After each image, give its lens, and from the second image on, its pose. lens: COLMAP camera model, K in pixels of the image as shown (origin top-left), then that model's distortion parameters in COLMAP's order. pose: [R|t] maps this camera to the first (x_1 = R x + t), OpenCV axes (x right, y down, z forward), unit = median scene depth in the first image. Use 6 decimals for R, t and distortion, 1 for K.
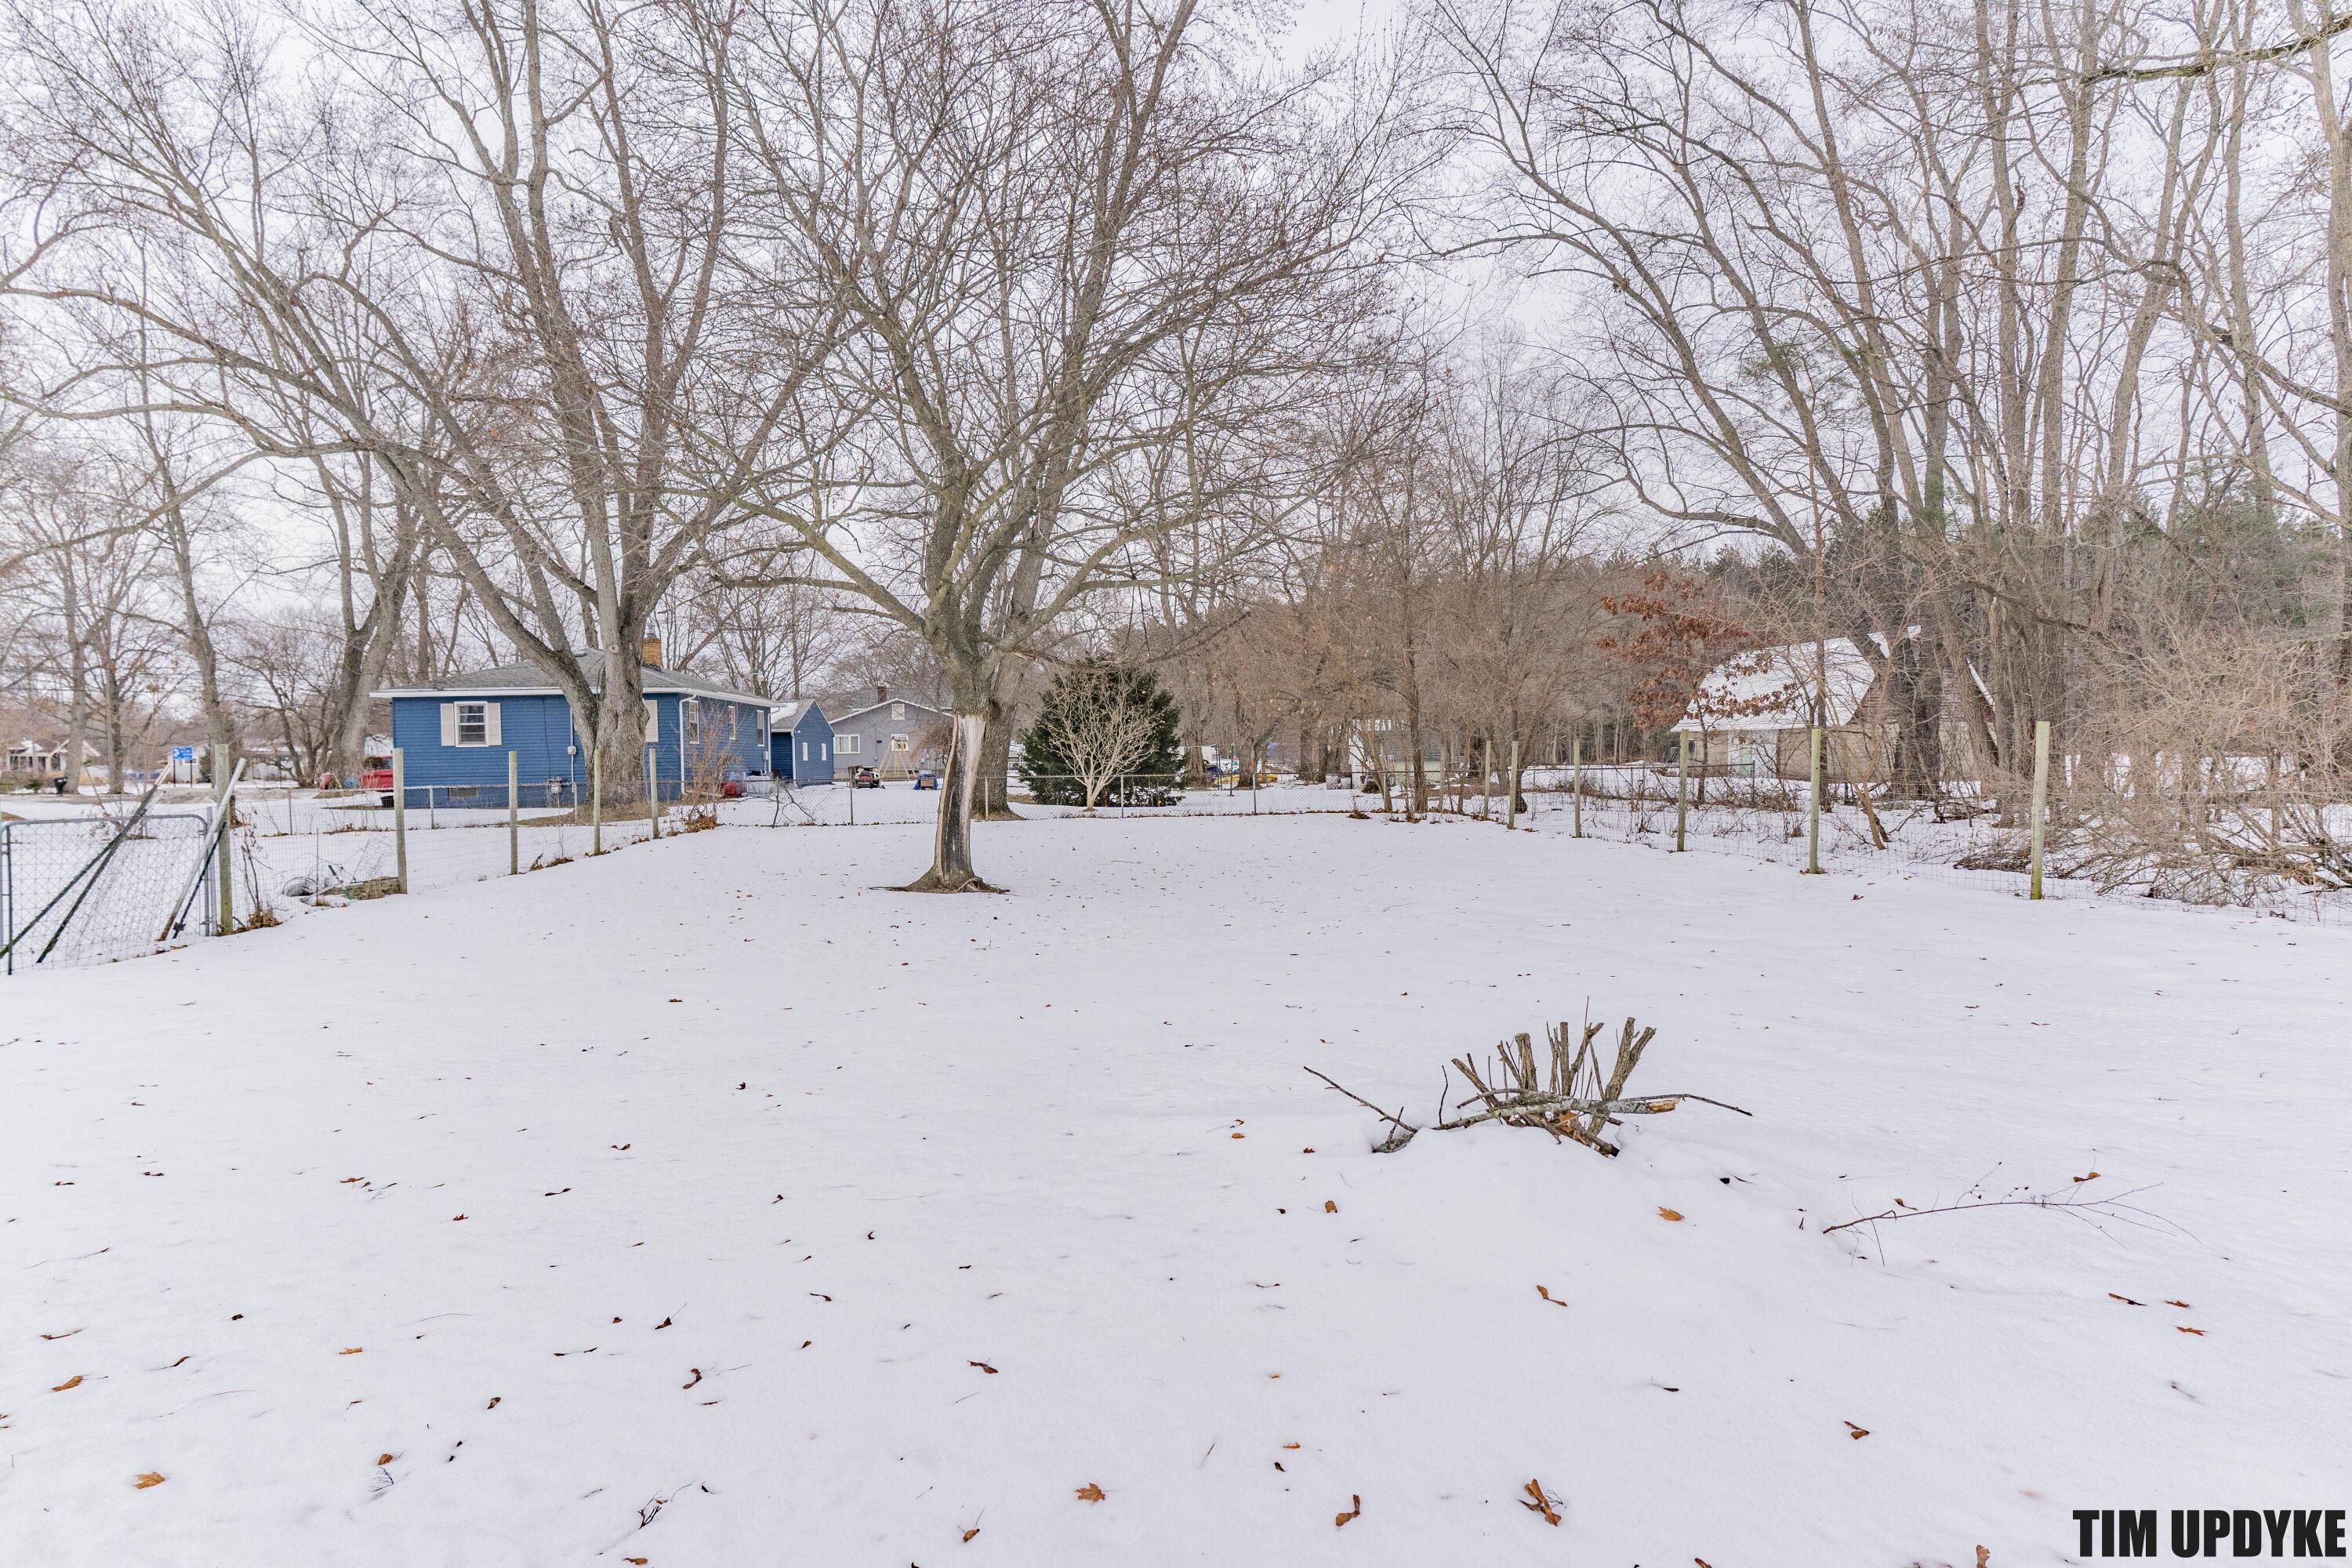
lens RADIAL K [[1288.7, 0, 1176.0], [0, 1288.7, 784.0], [0, 0, 1]] dist [-0.000952, -0.000402]
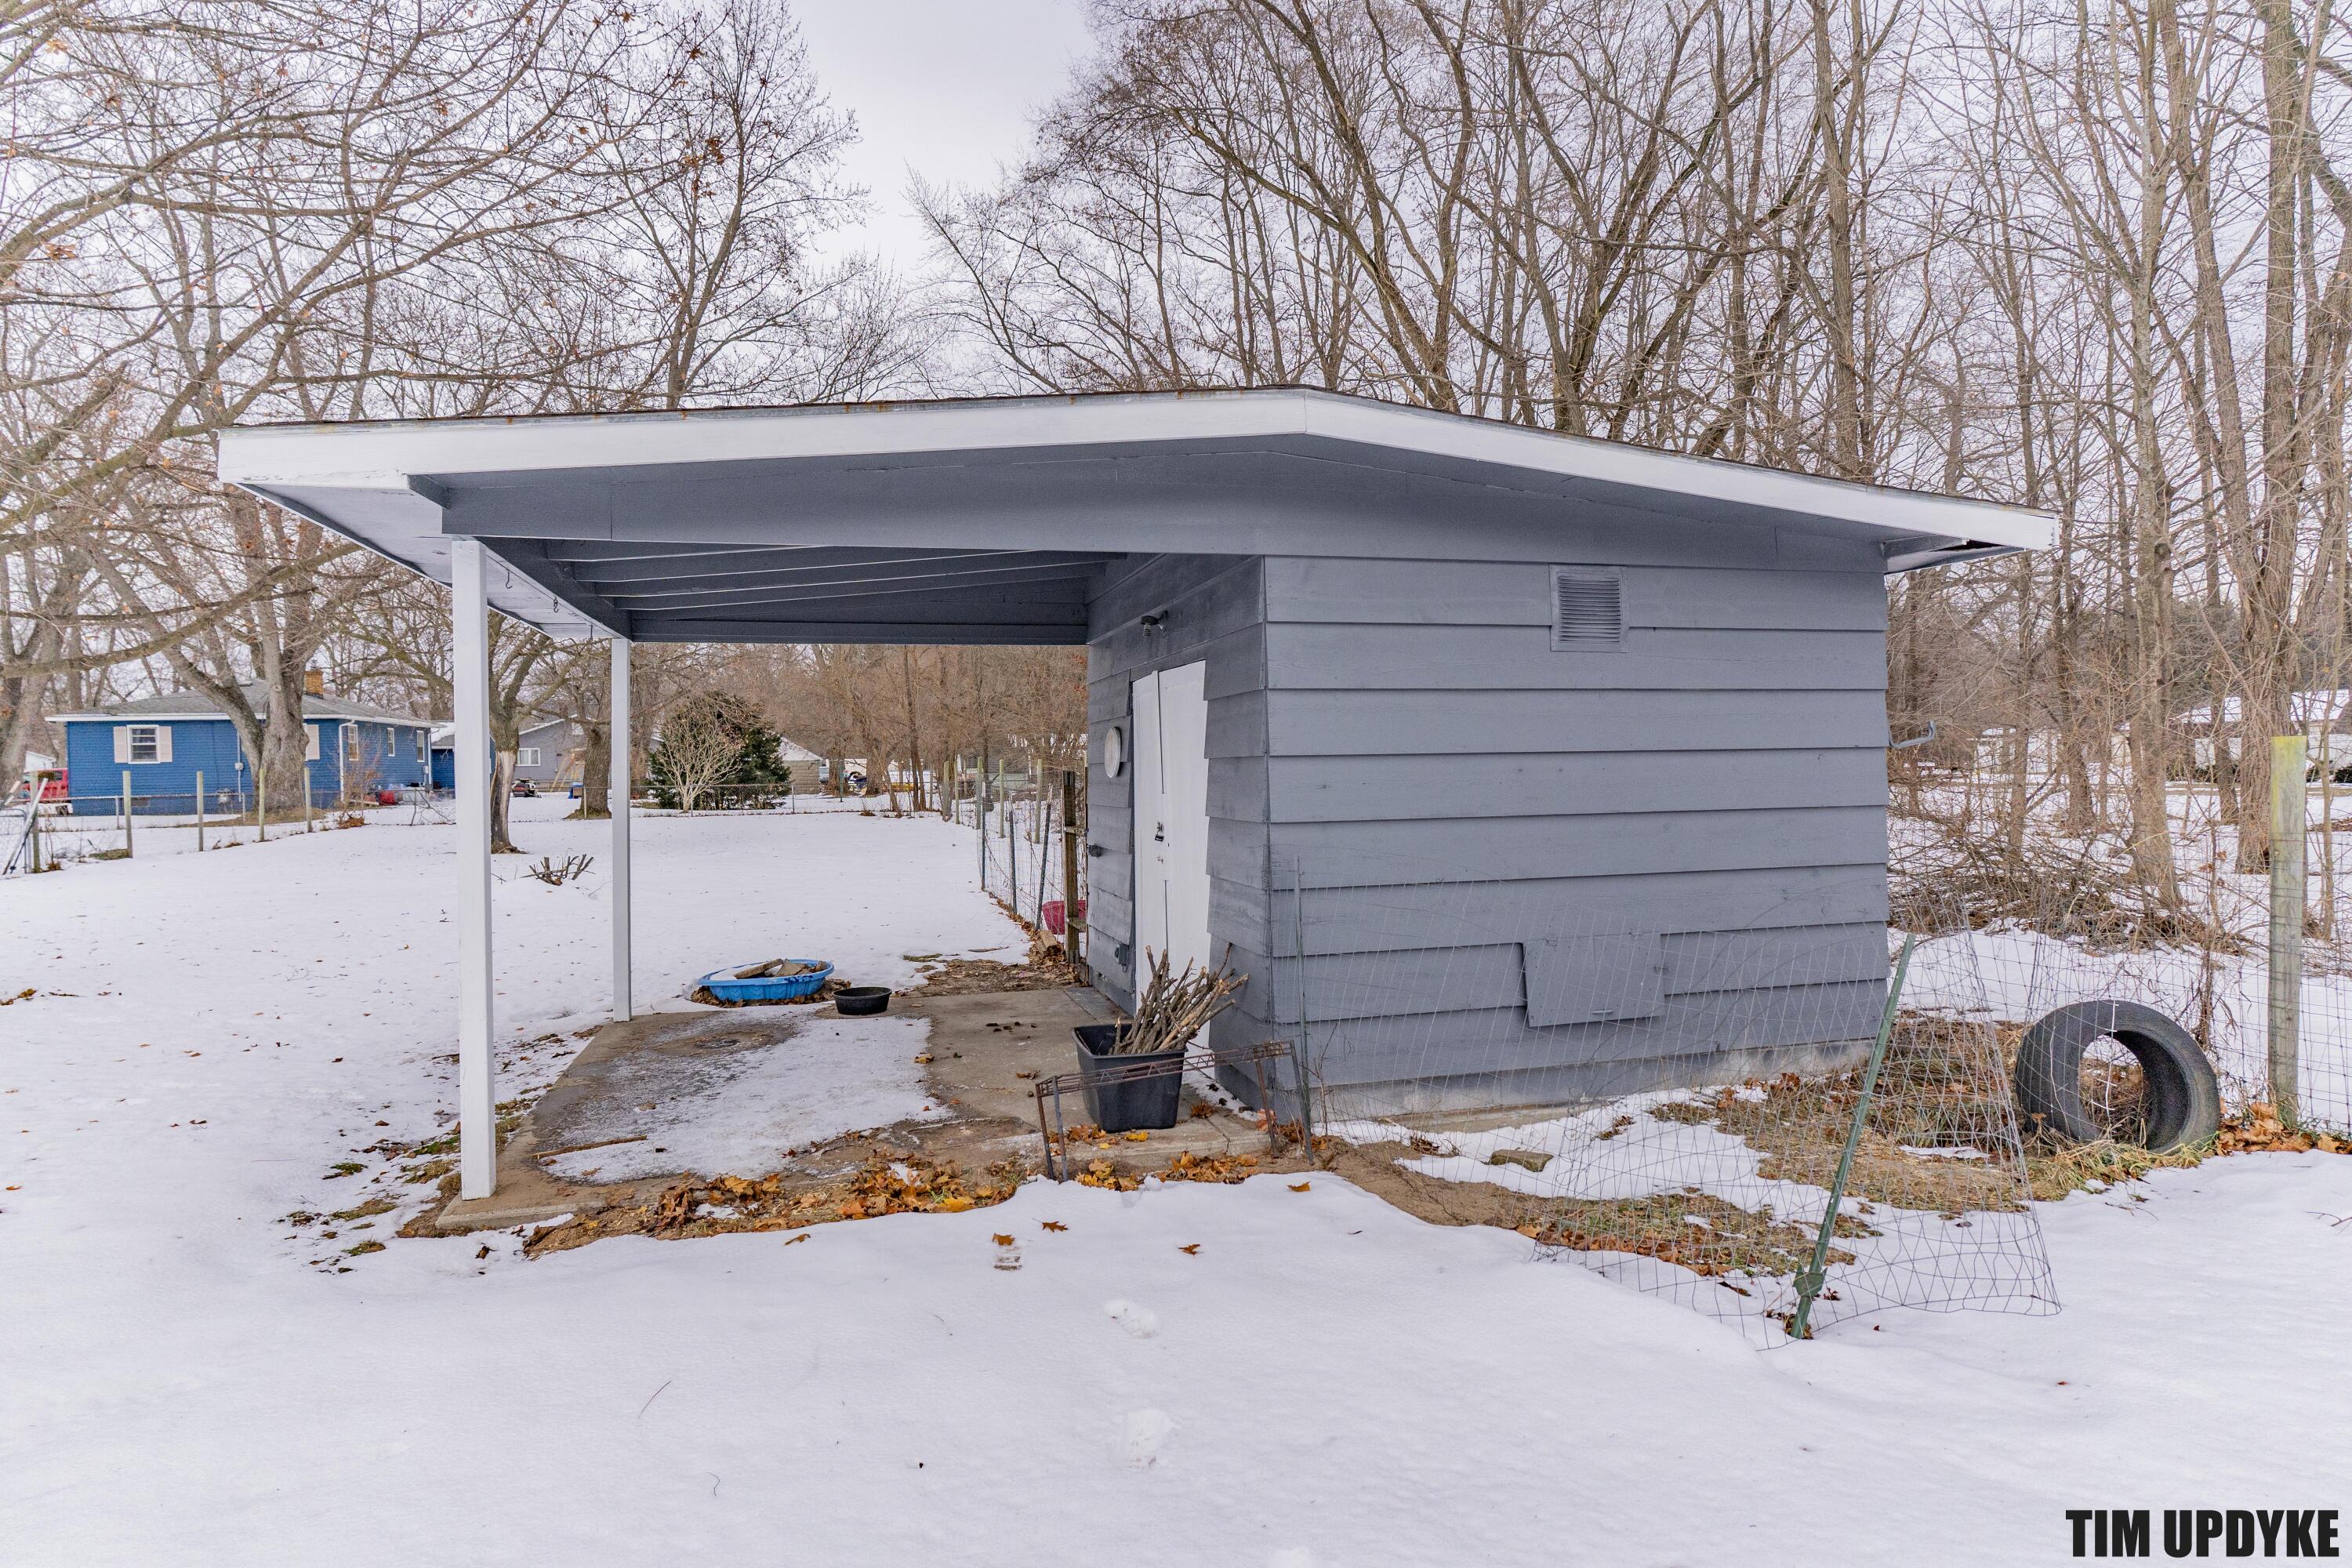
lens RADIAL K [[1288.7, 0, 1176.0], [0, 1288.7, 784.0], [0, 0, 1]] dist [-0.000952, -0.000402]
pose [[0.981358, -0.003598, 0.192156, 0.172975], [0.005001, 0.999964, -0.006815, 0.002957], [-0.192124, 0.007649, 0.981341, -0.380204]]
